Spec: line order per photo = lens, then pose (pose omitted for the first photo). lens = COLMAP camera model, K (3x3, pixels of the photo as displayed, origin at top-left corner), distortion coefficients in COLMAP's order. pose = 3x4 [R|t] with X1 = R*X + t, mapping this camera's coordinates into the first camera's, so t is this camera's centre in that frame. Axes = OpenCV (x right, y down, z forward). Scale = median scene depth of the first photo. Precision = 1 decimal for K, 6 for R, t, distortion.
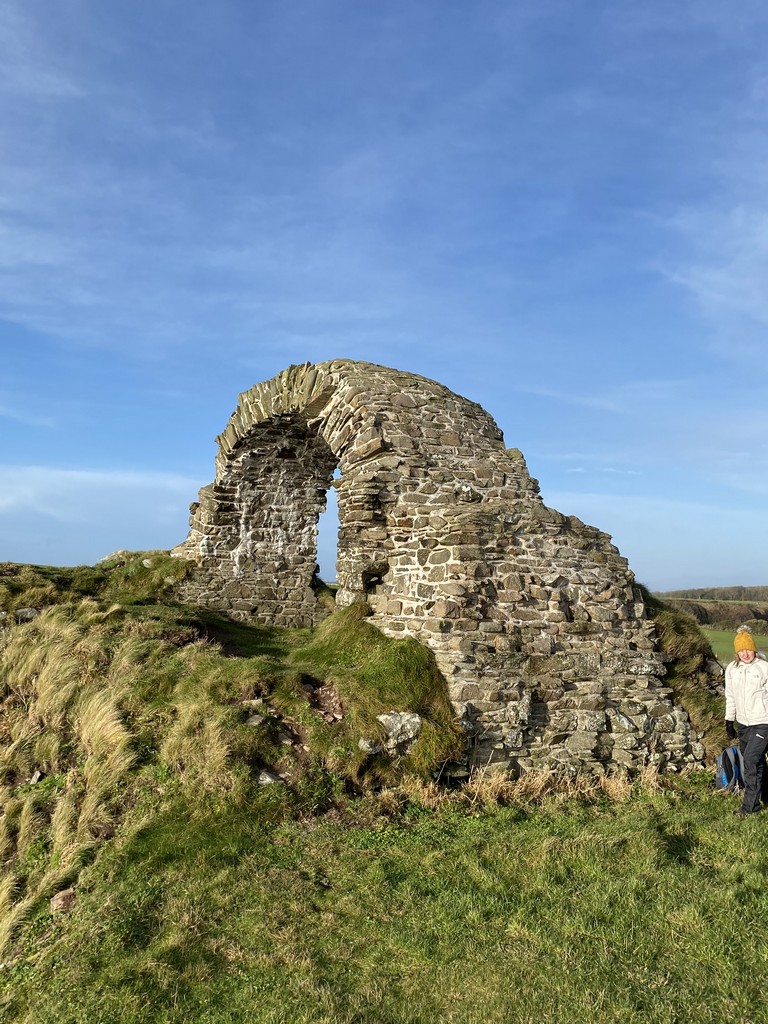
lens RADIAL K [[860.0, 0, 388.2], [0, 860.0, 515.0], [0, 0, 1]] dist [0.206605, -0.478579]
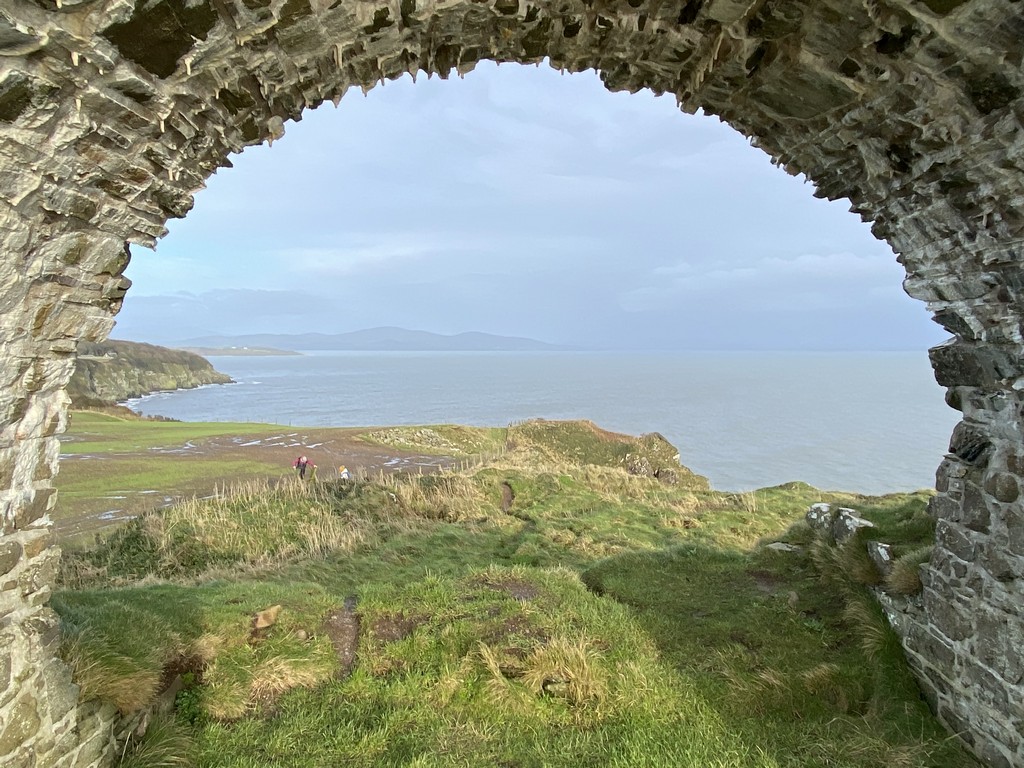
lens RADIAL K [[727.6, 0, 512.2], [0, 727.6, 382.2], [0, 0, 1]] dist [0.066422, -0.070991]
pose [[0.490835, -0.062078, 0.869038, -0.299504], [-0.060786, 0.992588, 0.105235, -0.029988], [-0.869130, -0.104479, 0.483423, 1.194015]]
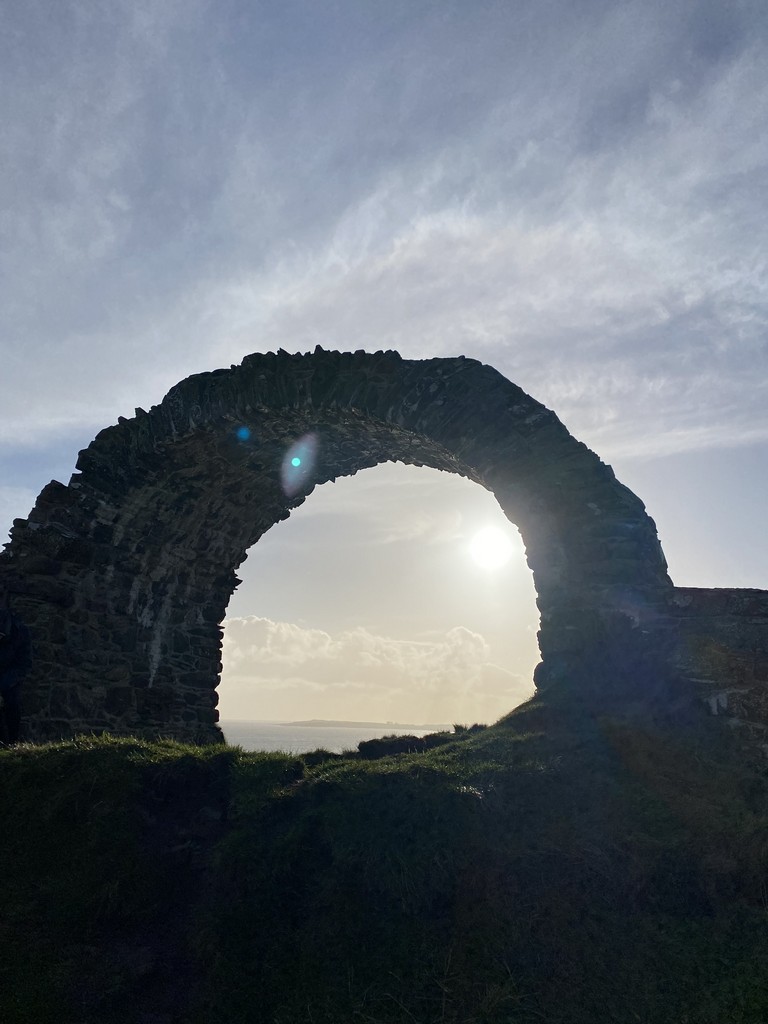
lens RADIAL K [[750.9, 0, 393.7], [0, 750.9, 504.7], [0, 0, 1]] dist [0.137652, -0.292169]
pose [[-0.819624, -0.198153, -0.537542, 0.280764], [0.001910, 0.937330, -0.348438, 0.192679], [0.572899, -0.286614, -0.767880, 1.899831]]
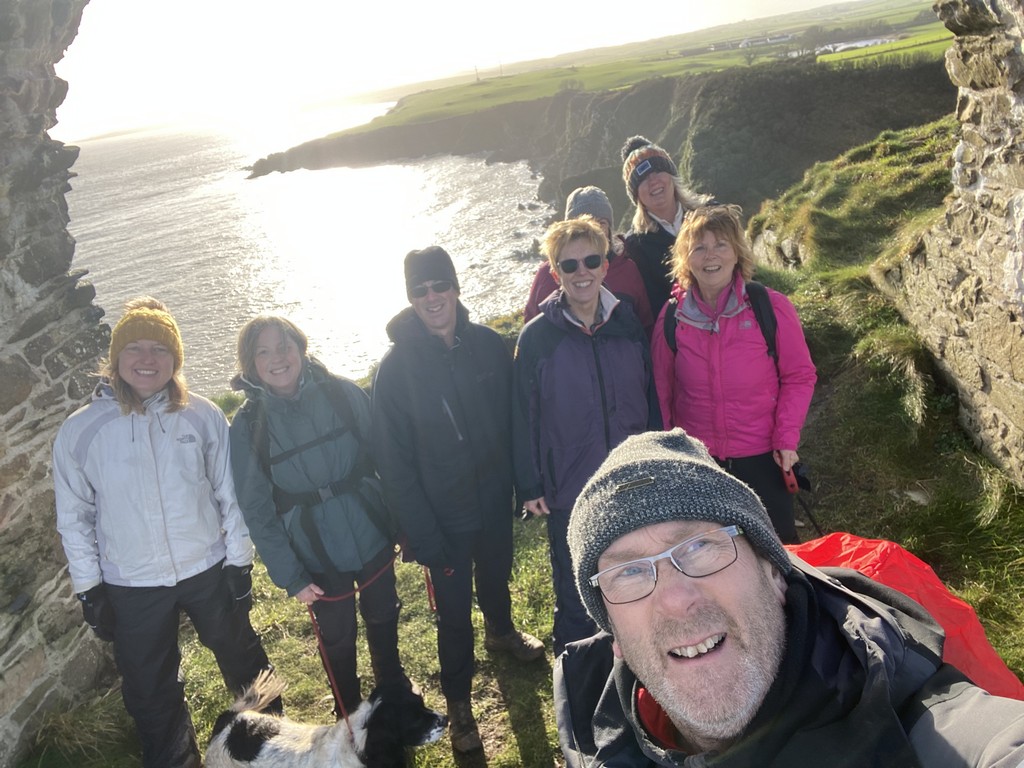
lens RADIAL K [[682.5, 0, 511.1], [0, 682.5, 378.8], [0, 0, 1]] dist [0.046086, -0.038614]
pose [[-0.526030, 0.402651, -0.749109, 0.098842], [0.183571, 0.913815, 0.362277, -0.021677], [0.830418, 0.053053, -0.554609, 1.413832]]
